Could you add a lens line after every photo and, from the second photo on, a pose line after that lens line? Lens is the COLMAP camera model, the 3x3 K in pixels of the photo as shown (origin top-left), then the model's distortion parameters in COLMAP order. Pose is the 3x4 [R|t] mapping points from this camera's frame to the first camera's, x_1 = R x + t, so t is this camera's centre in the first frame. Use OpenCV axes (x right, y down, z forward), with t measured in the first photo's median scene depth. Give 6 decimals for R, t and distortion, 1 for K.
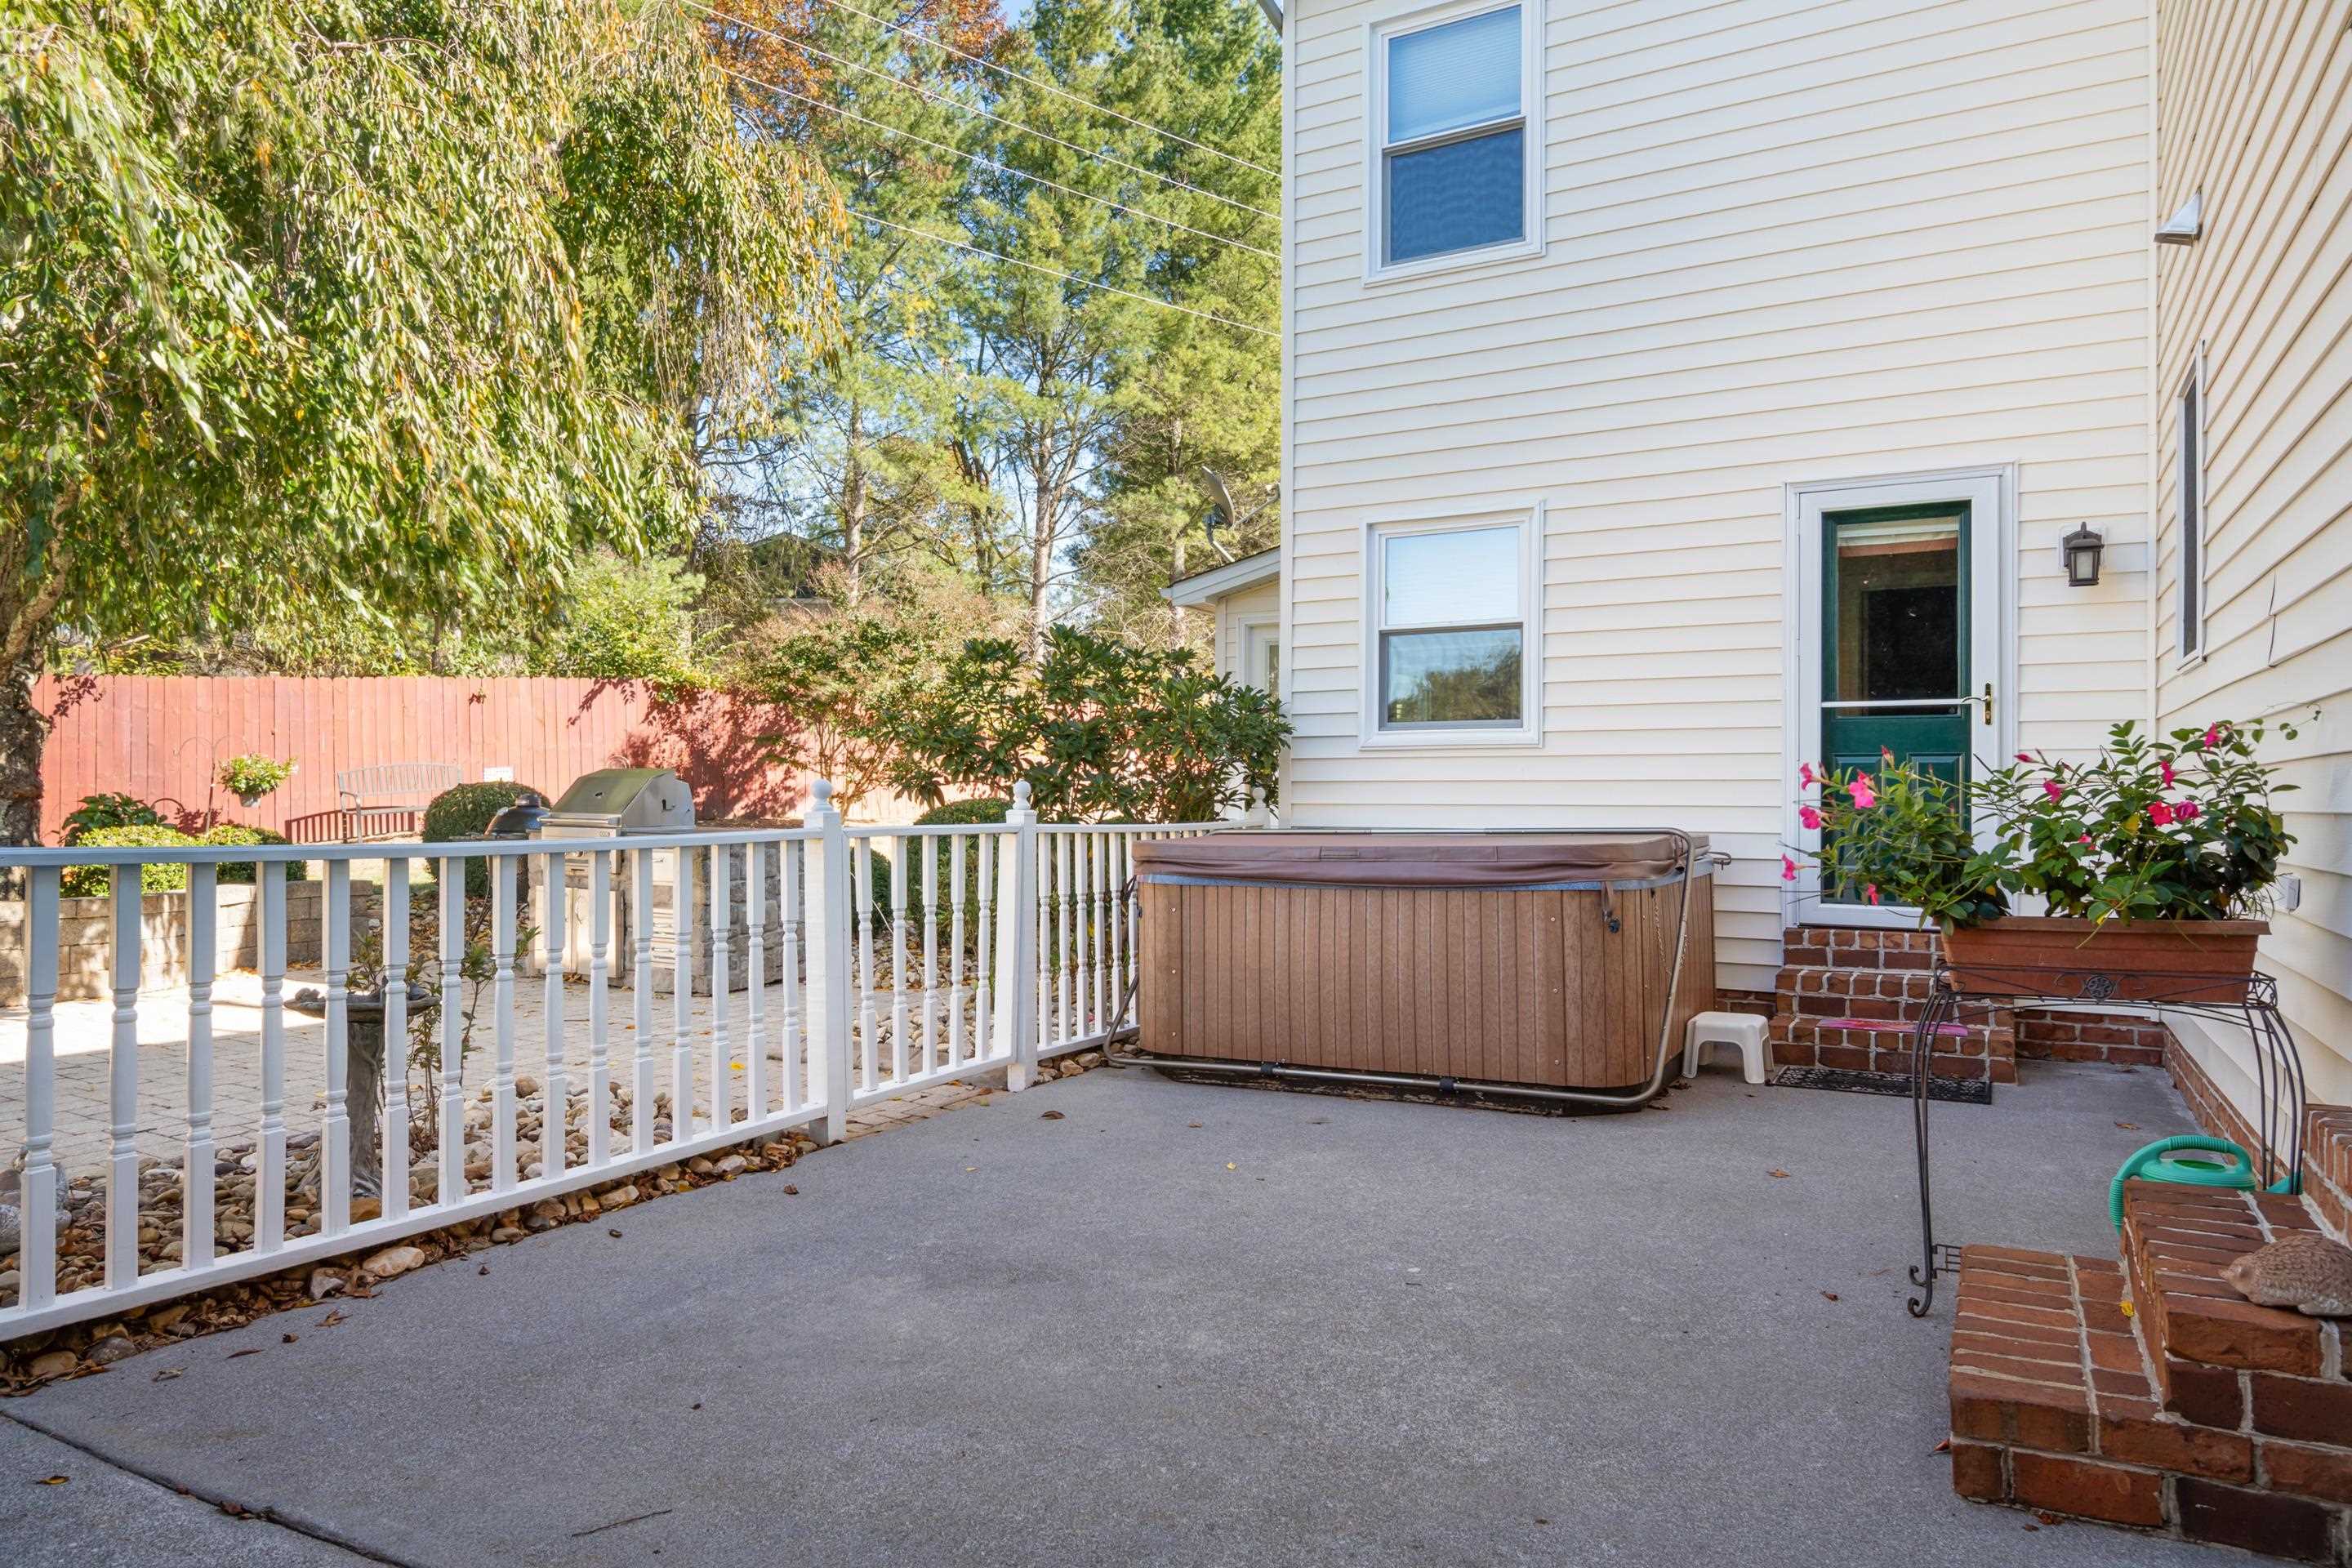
lens RADIAL K [[1421.1, 0, 1183.5], [0, 1421.1, 780.4], [0, 0, 1]] dist [-0.010293, 0.003603]
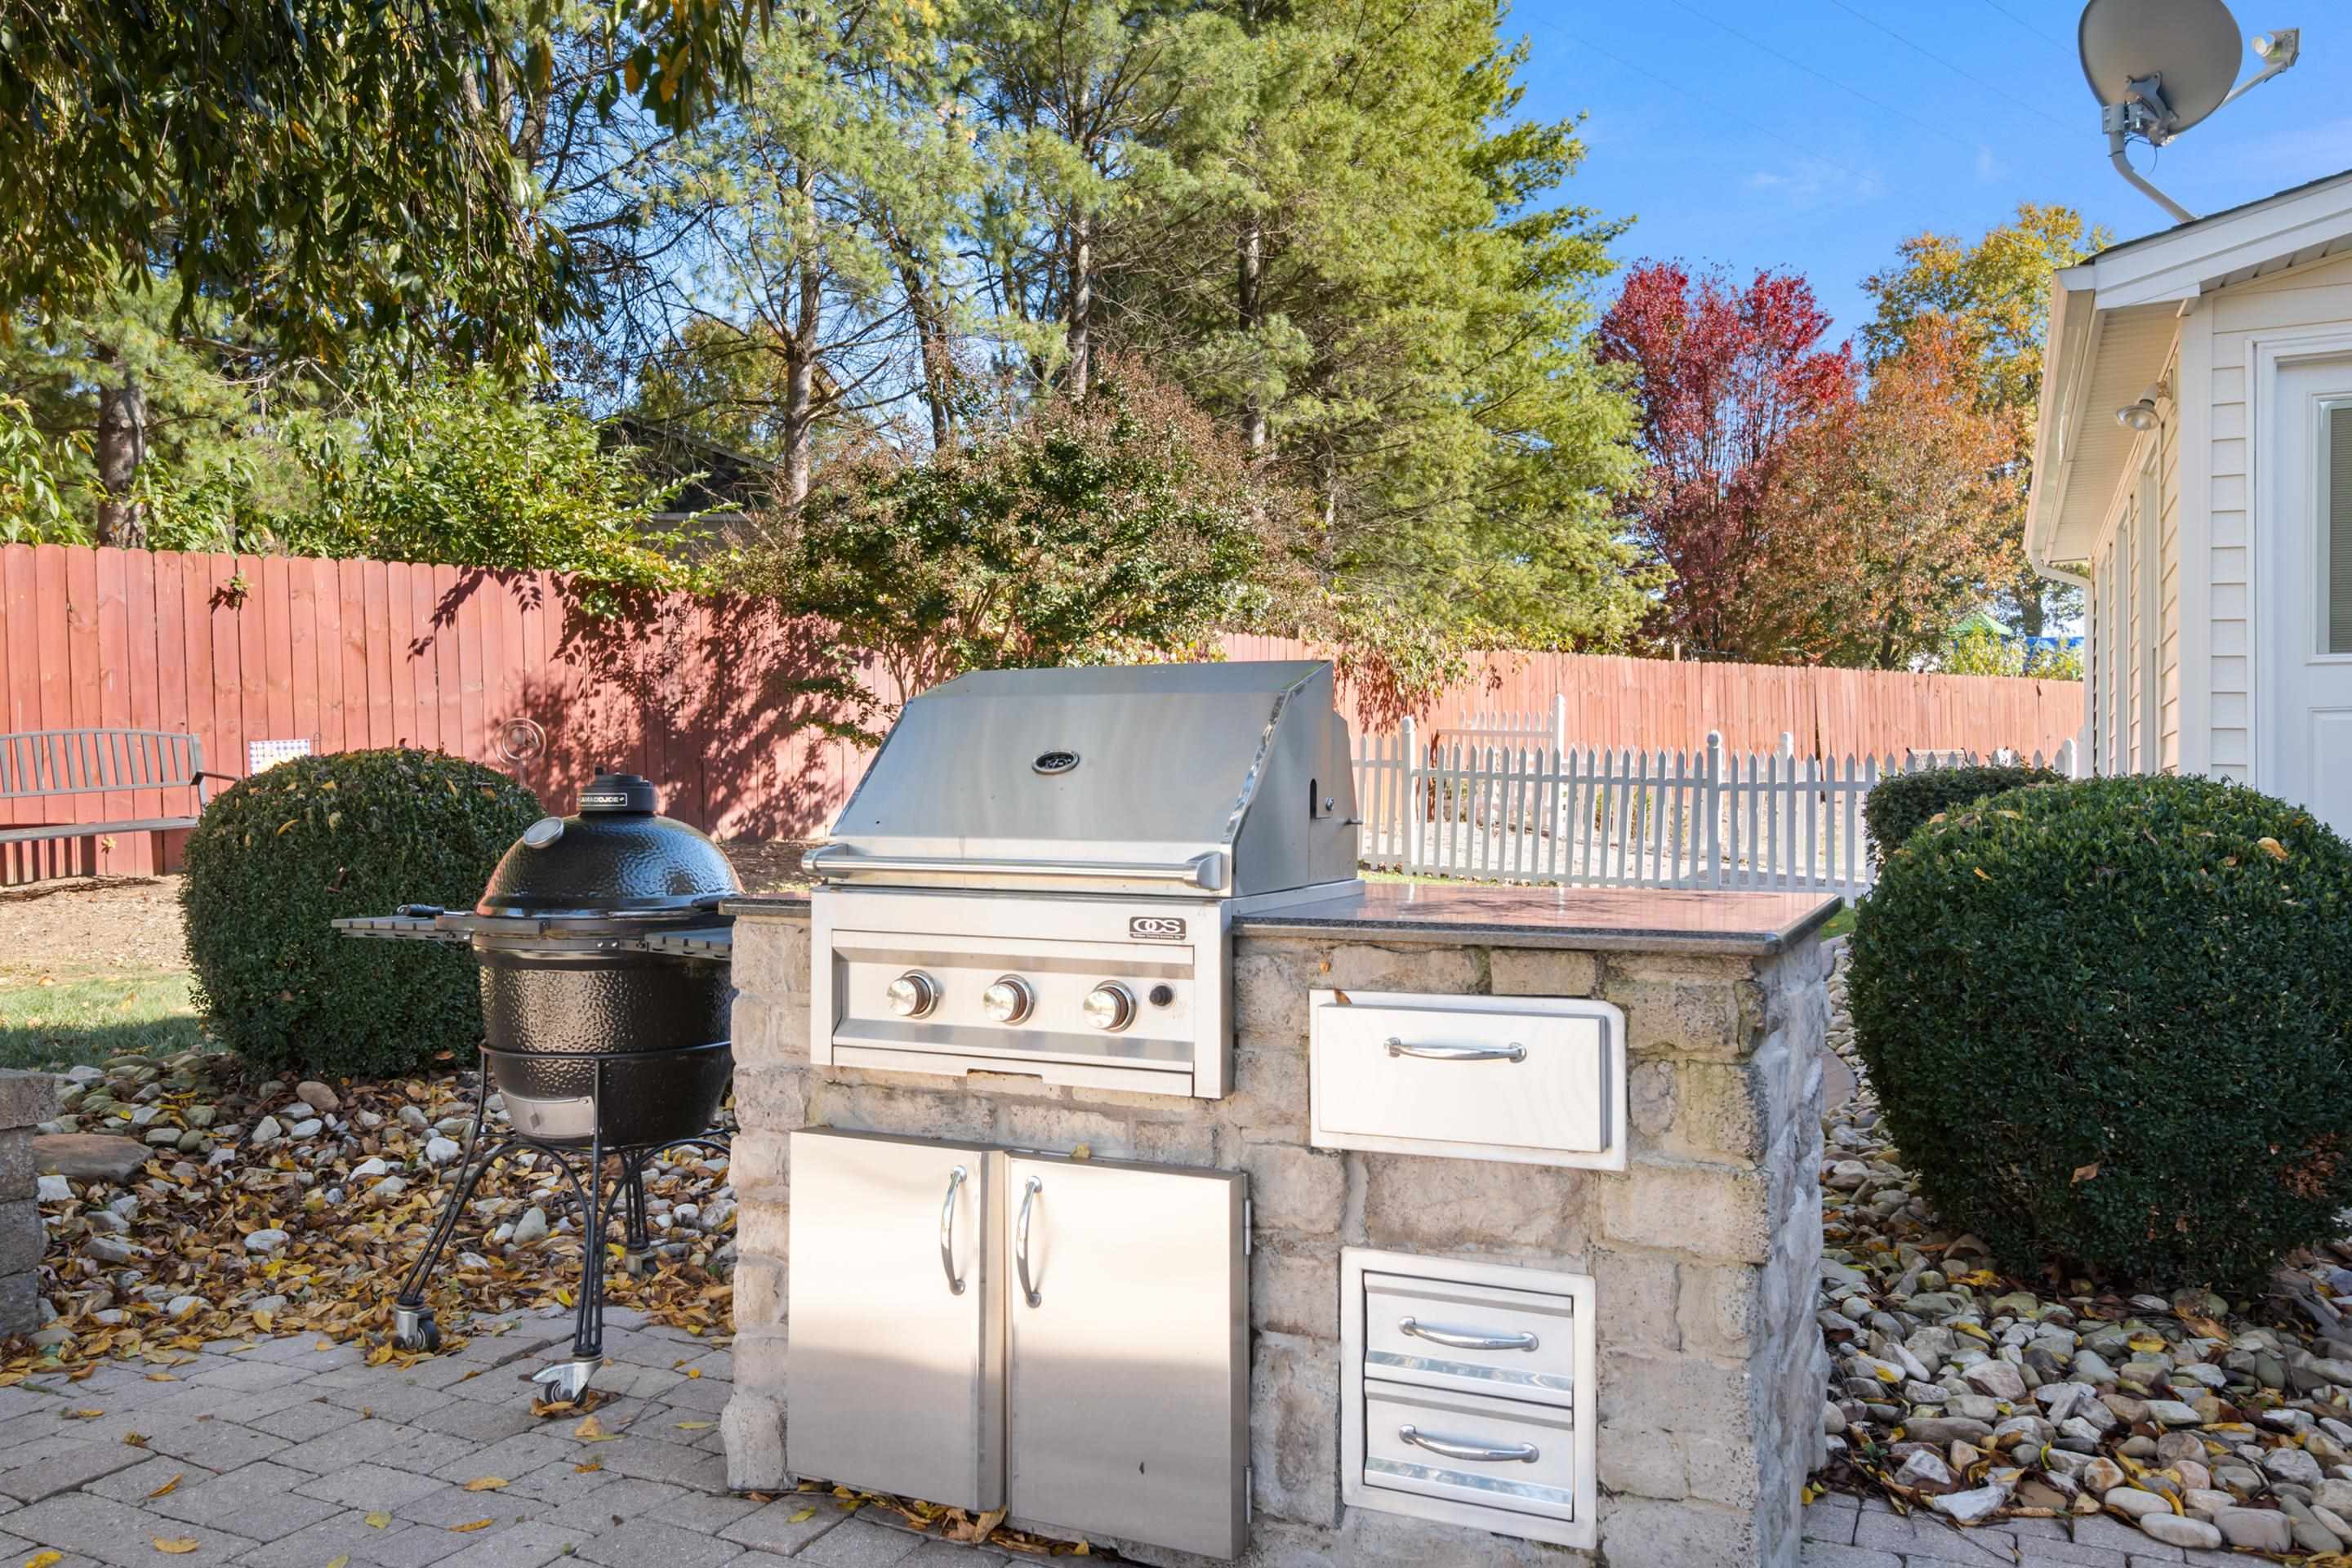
lens RADIAL K [[1766.8, 0, 1178.1], [0, 1766.8, 784.7], [0, 0, 1]] dist [0.046780, -0.003939]
pose [[0.997058, -0.003488, 0.076572, -0.200894], [0.003646, 0.999991, -0.001924, 0.006965], [-0.076565, 0.002198, 0.997062, 0.339767]]
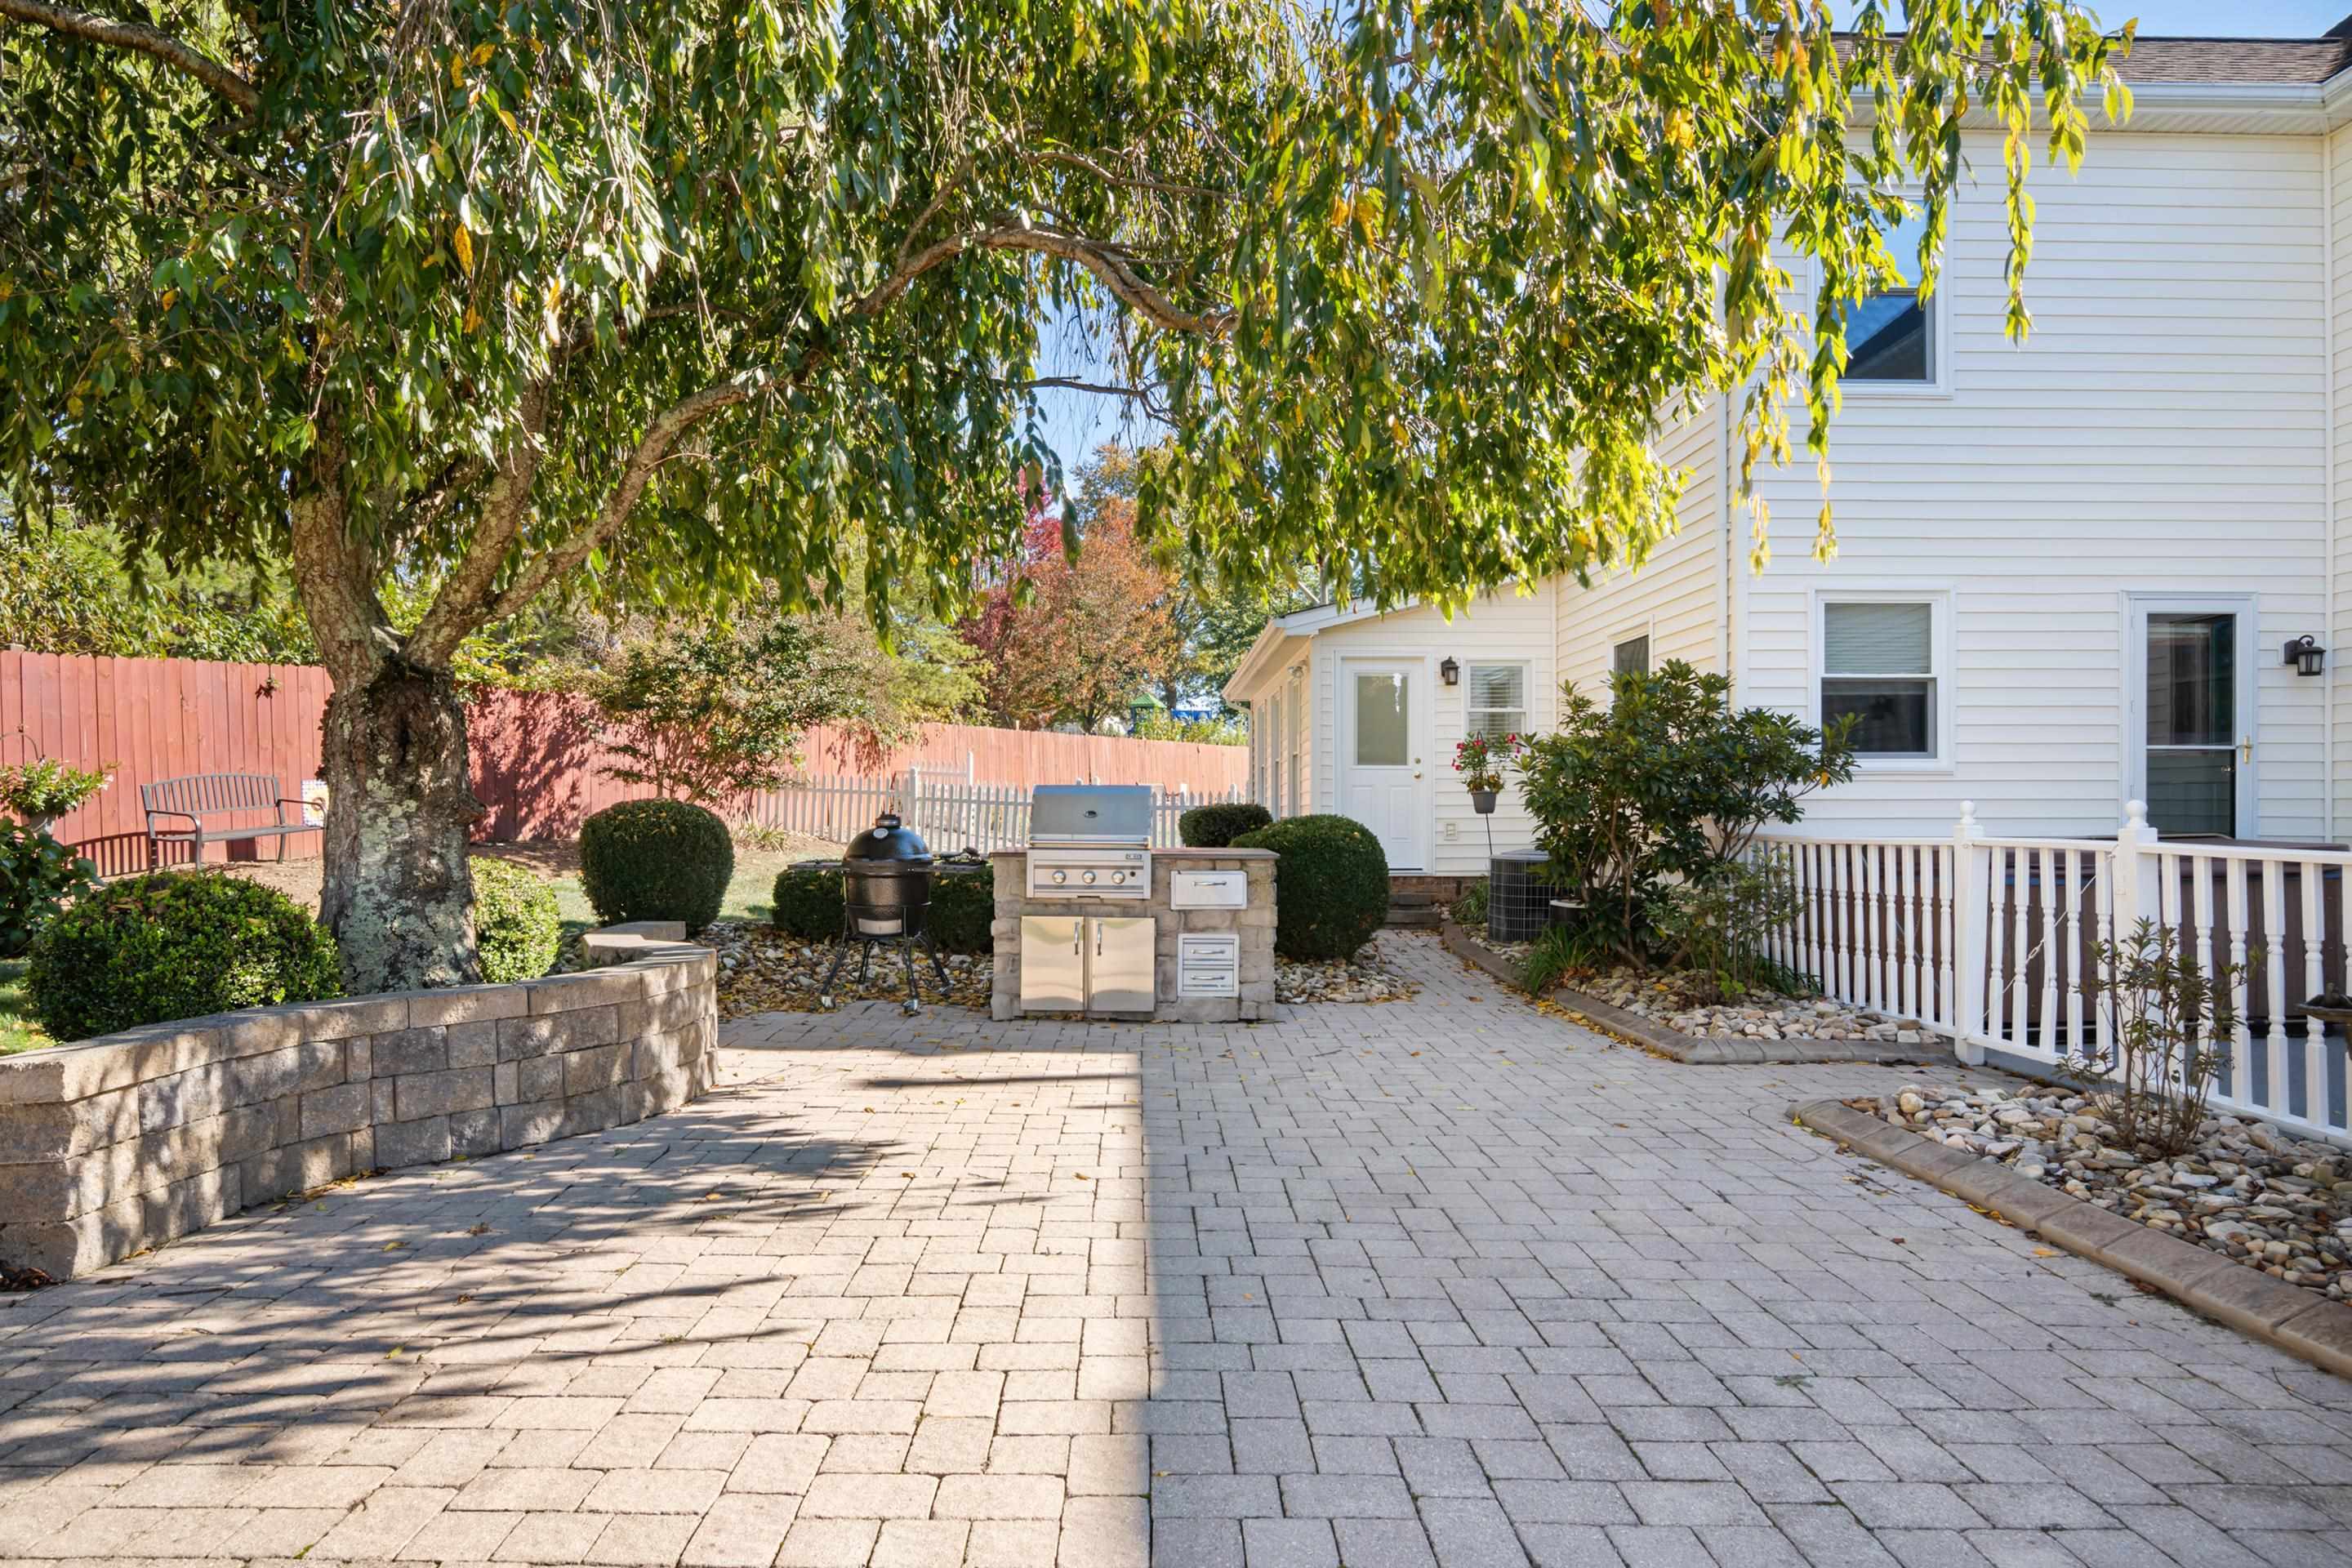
lens RADIAL K [[1280.5, 0, 1181.4], [0, 1280.5, 787.5], [0, 0, 1]] dist [-0.002051, -0.002660]
pose [[0.860049, 0.006614, 0.510168, -0.375034], [-0.001825, 0.999949, -0.009888, 0.000750], [-0.510208, 0.007573, 0.860018, 0.137337]]
